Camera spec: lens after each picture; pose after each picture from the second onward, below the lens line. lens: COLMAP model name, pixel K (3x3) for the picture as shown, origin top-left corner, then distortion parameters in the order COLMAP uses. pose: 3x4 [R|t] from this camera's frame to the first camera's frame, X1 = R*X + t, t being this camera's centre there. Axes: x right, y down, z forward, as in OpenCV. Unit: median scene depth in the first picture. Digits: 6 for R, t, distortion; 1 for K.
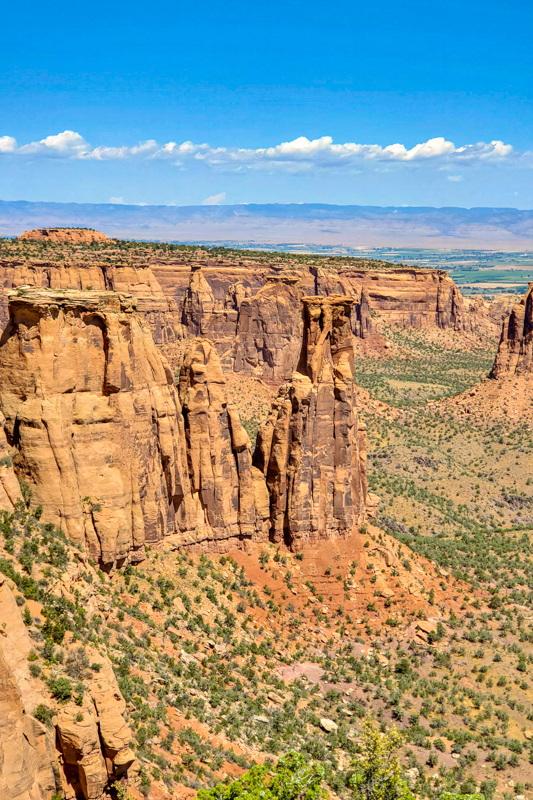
lens RADIAL K [[1449.4, 0, 266.5], [0, 1449.4, 400.0], [0, 0, 1]] dist [0.246815, -1.361529]
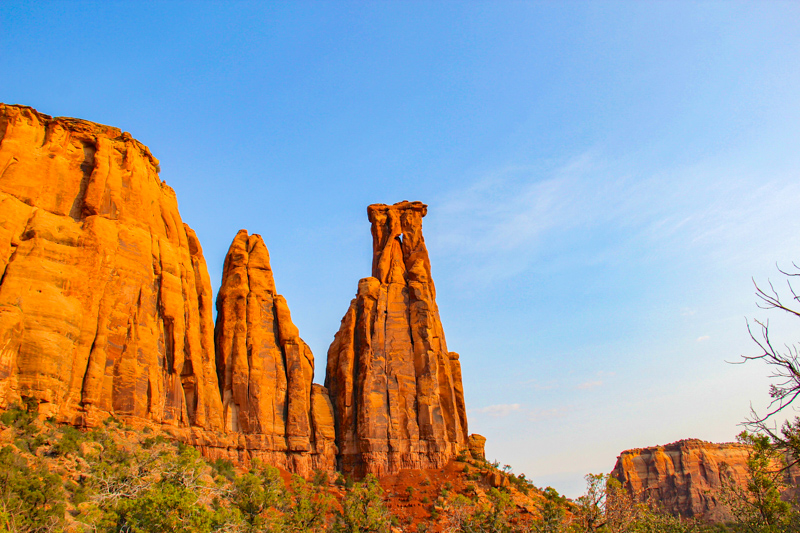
lens RADIAL K [[656.9, 0, 400.0], [0, 656.9, 266.5], [0, 0, 1]] dist [-0.092625, -0.001450]
pose [[0.990565, -0.115452, -0.073832, 0.074542], [0.060592, 0.852208, -0.519683, 0.189244], [0.122919, 0.510306, 0.851163, 0.671712]]
